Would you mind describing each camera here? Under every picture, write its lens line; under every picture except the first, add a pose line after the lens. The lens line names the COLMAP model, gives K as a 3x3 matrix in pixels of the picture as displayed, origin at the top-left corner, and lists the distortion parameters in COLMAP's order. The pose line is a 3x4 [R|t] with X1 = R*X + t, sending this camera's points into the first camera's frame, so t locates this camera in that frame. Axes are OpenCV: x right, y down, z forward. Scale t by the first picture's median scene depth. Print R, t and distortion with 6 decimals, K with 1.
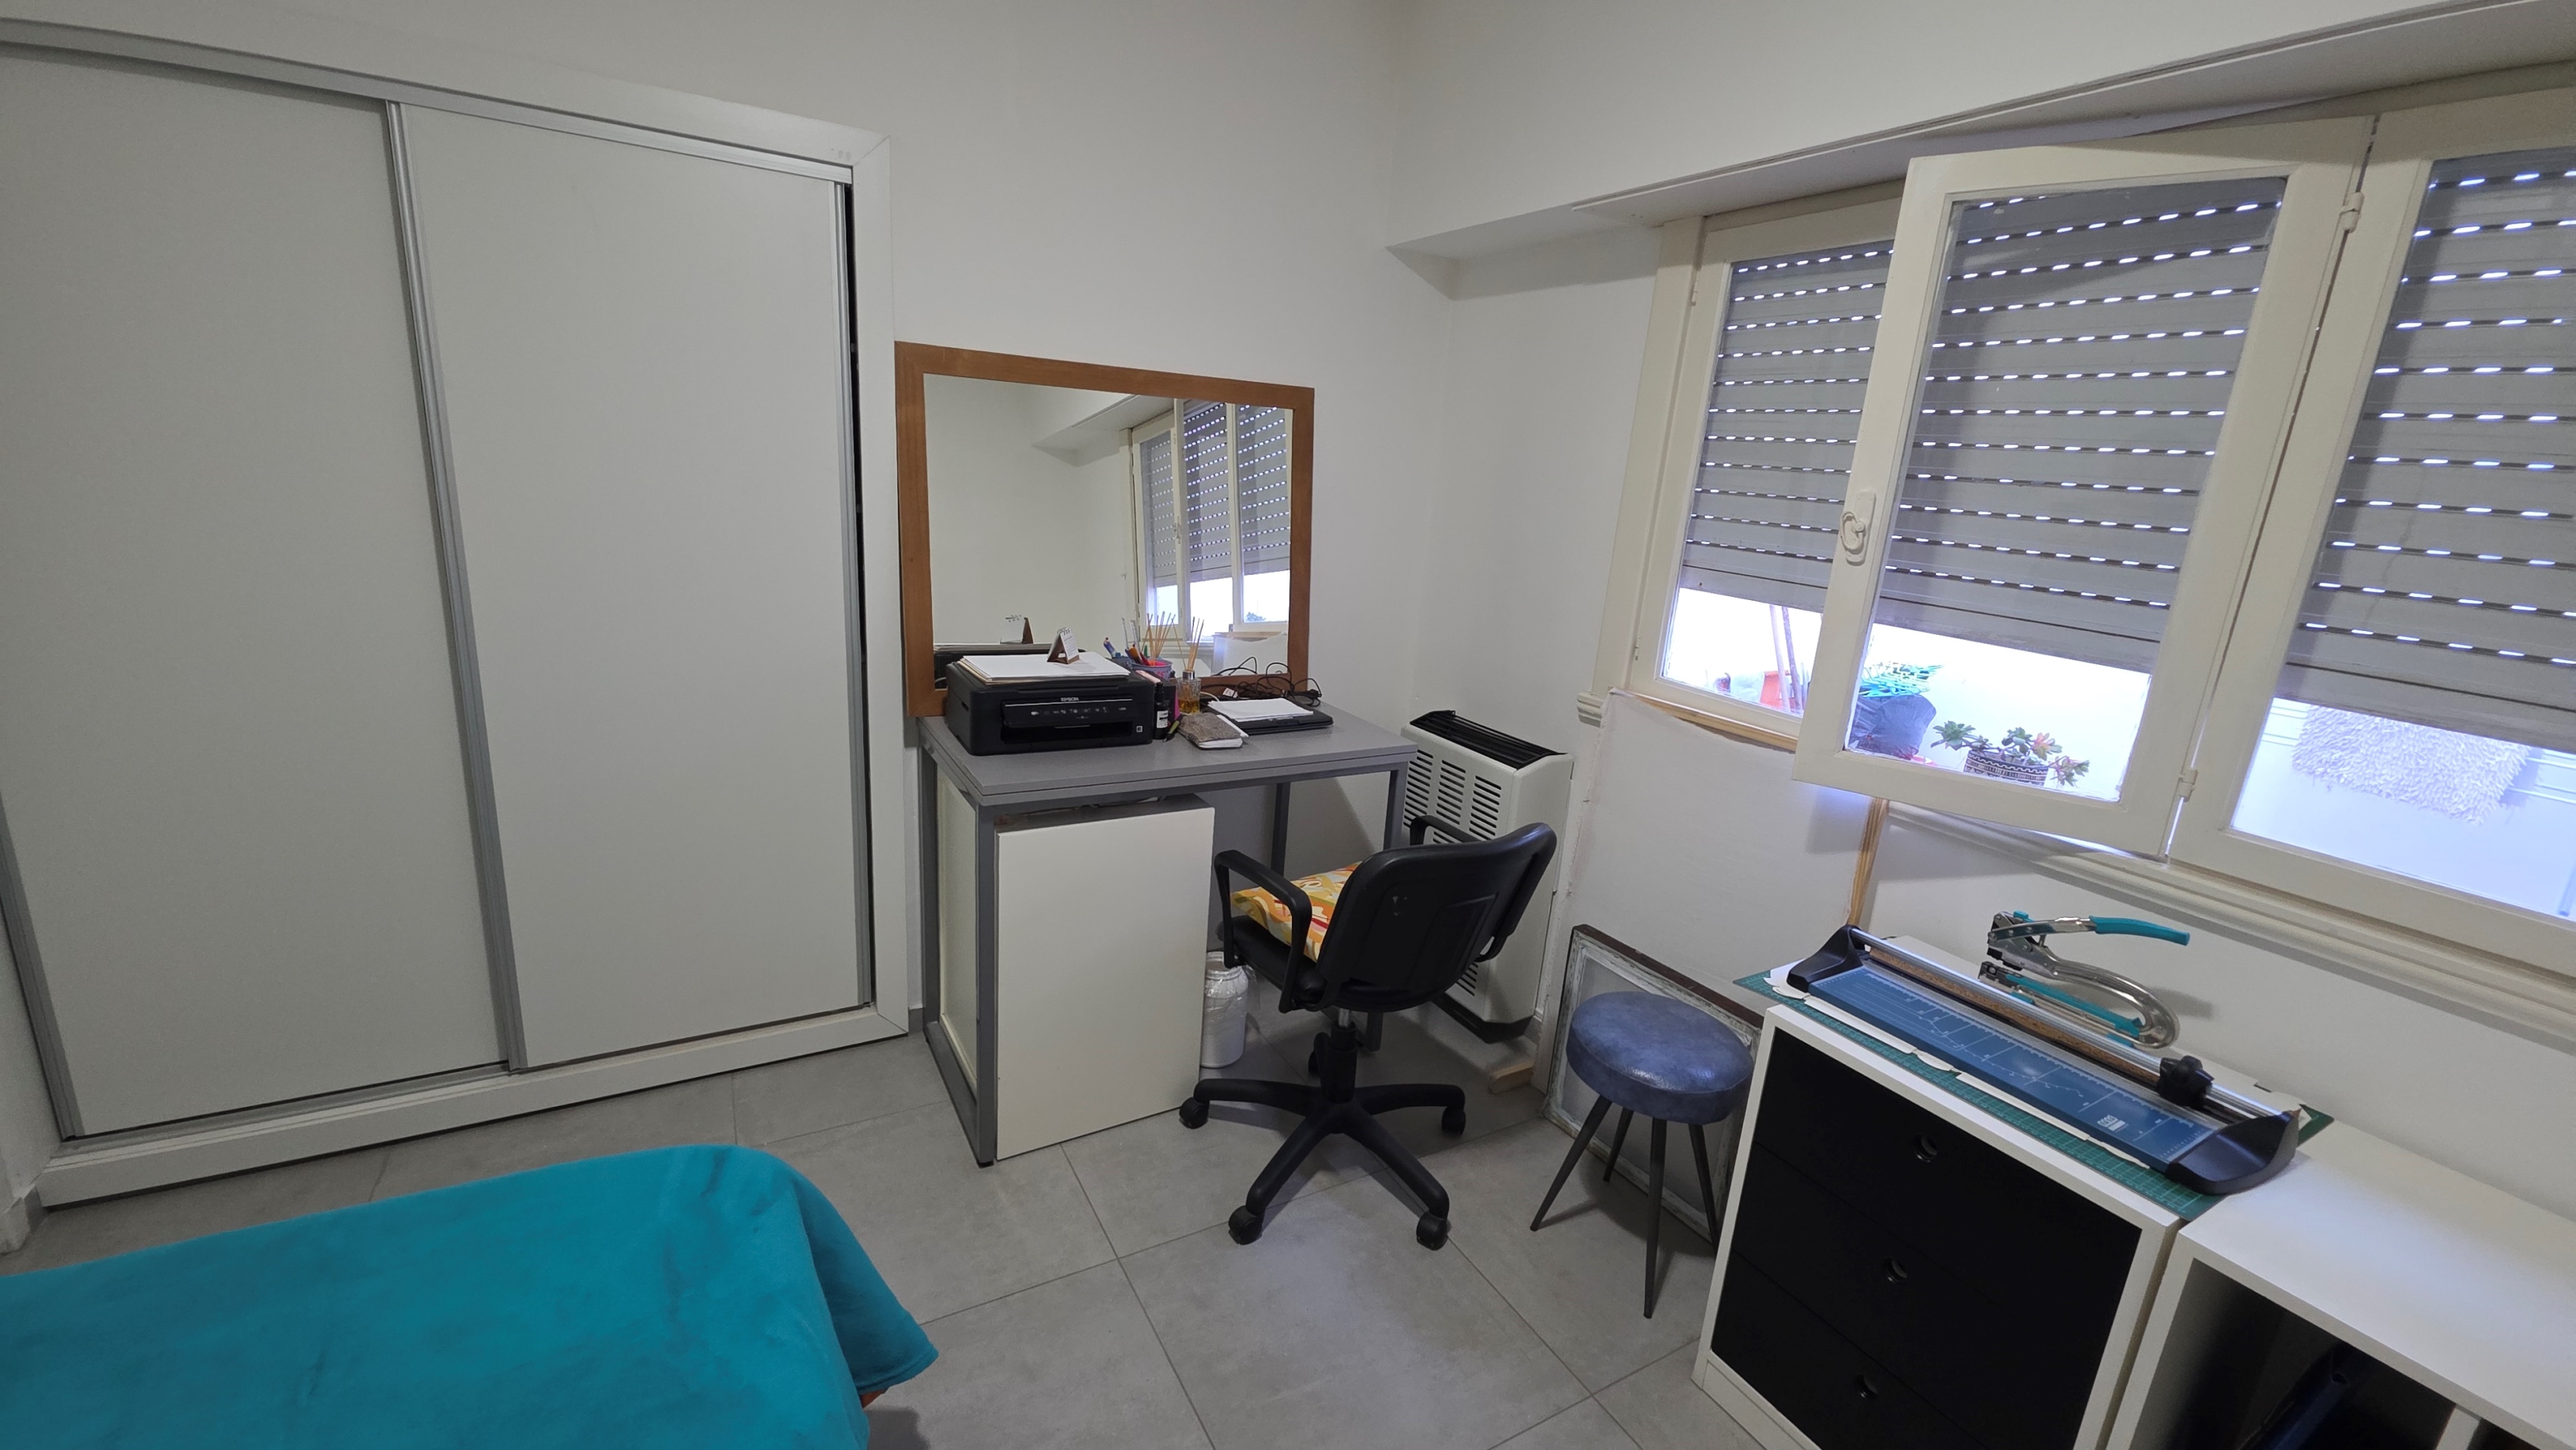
lens RADIAL K [[1022.8, 0, 1287.8], [0, 1022.8, 710.9], [0, 0, 1]] dist [0.014546, -0.009144]
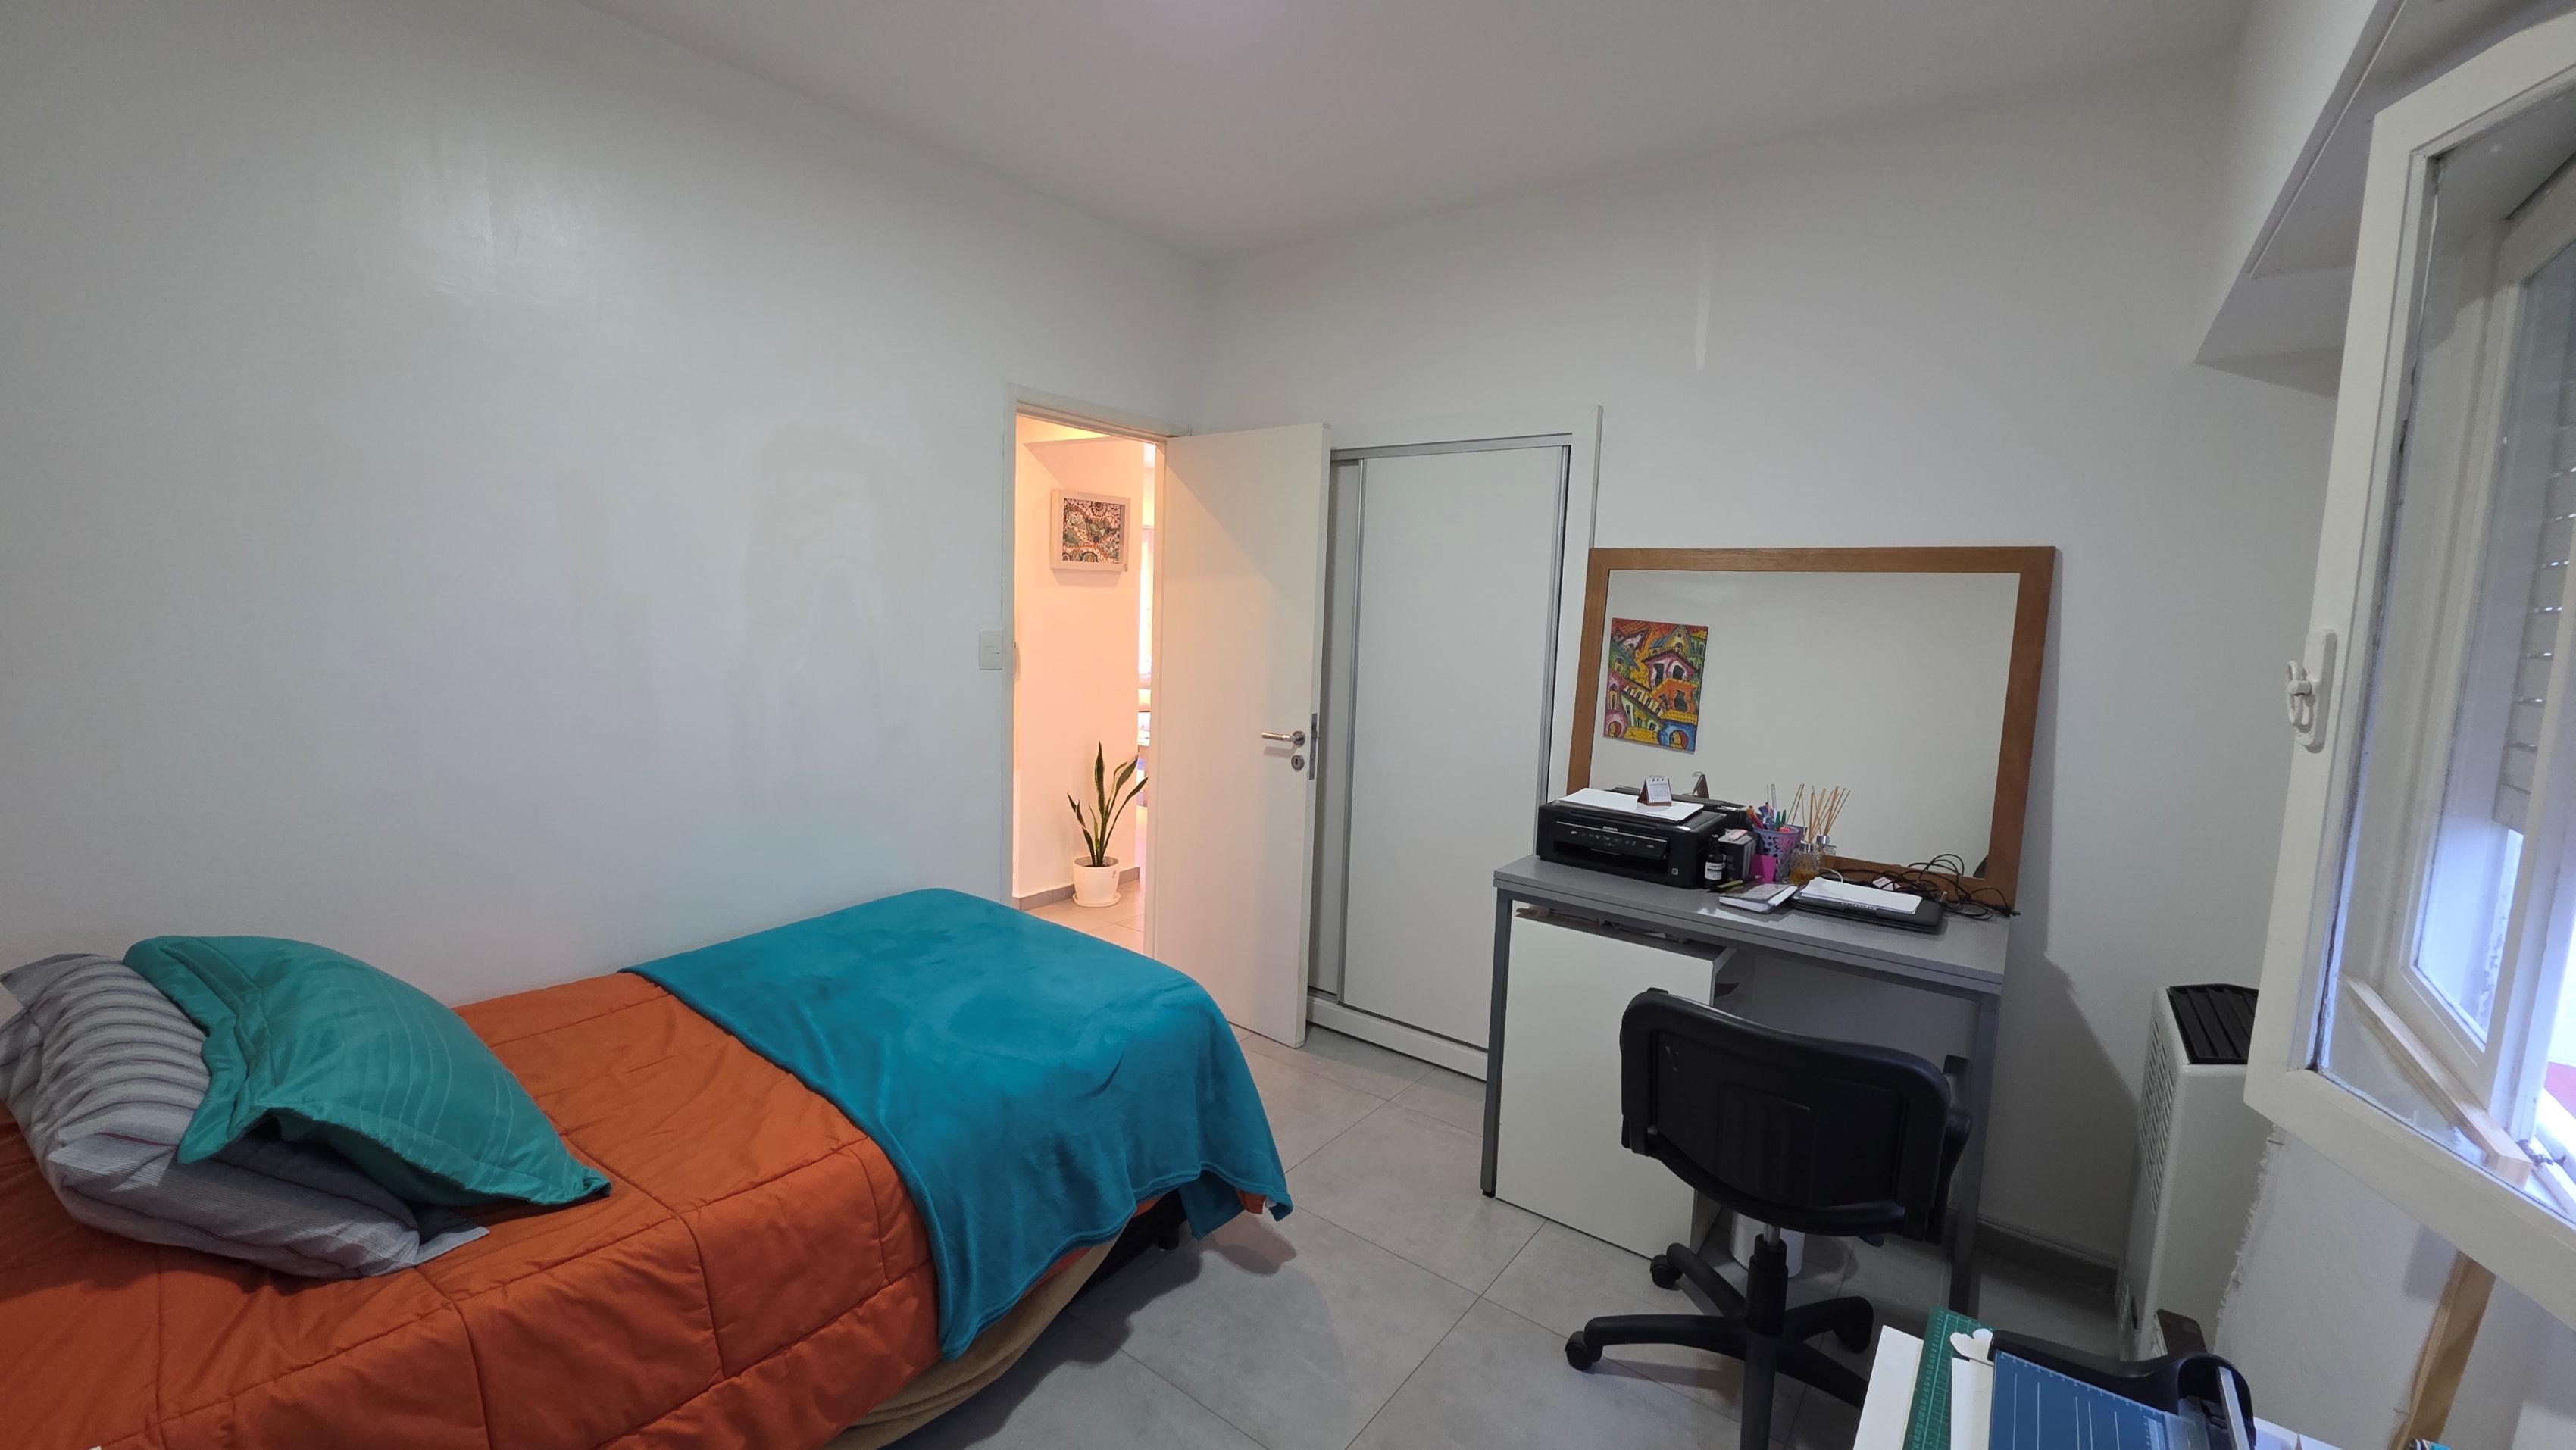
lens RADIAL K [[1022.8, 0, 1287.8], [0, 1022.8, 710.9], [0, 0, 1]] dist [0.014546, -0.009144]
pose [[0.395811, 0.042776, -0.917335, 0.719507], [-0.228315, 0.972134, -0.053182, 0.004120], [0.889498, 0.230492, 0.394547, 0.184613]]
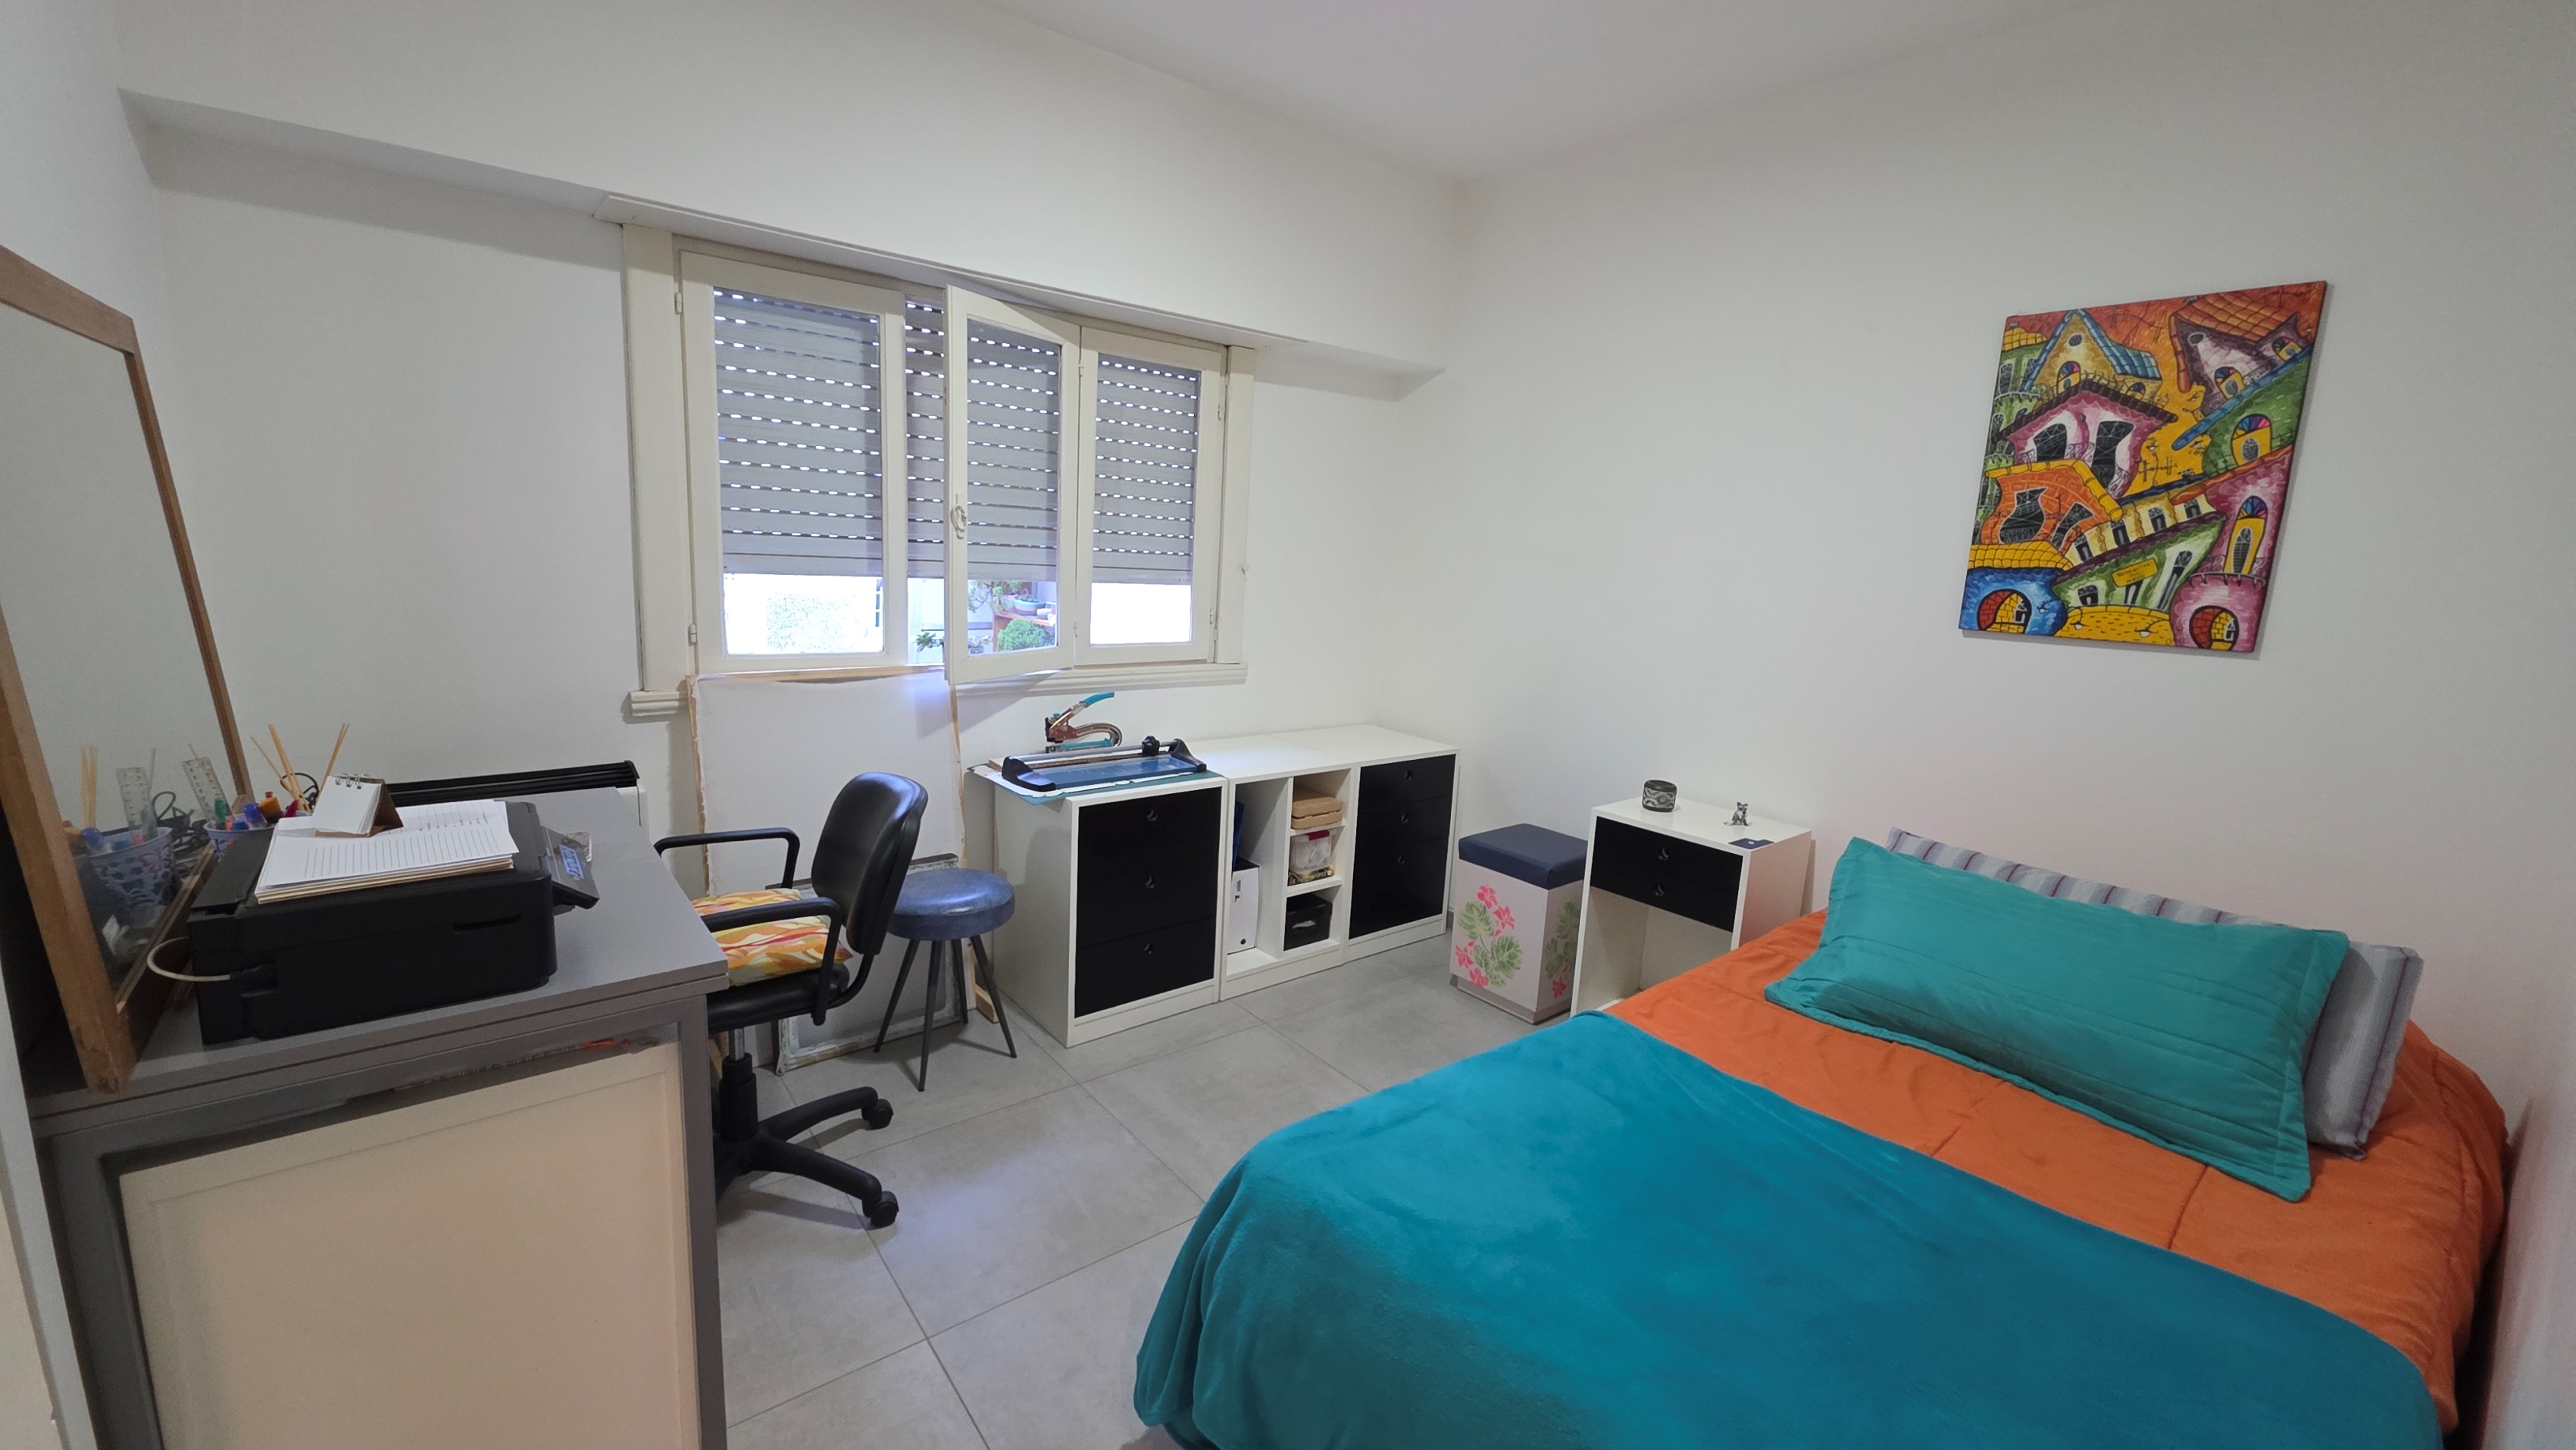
lens RADIAL K [[1017.8, 0, 1288.7], [0, 1017.8, 712.2], [0, 0, 1]] dist [0.012794, -0.007913]
pose [[-0.156869, -0.249397, 0.955611, -0.900340], [0.173403, 0.945605, 0.275250, -0.194538], [-0.972277, 0.208884, -0.105090, 0.609690]]
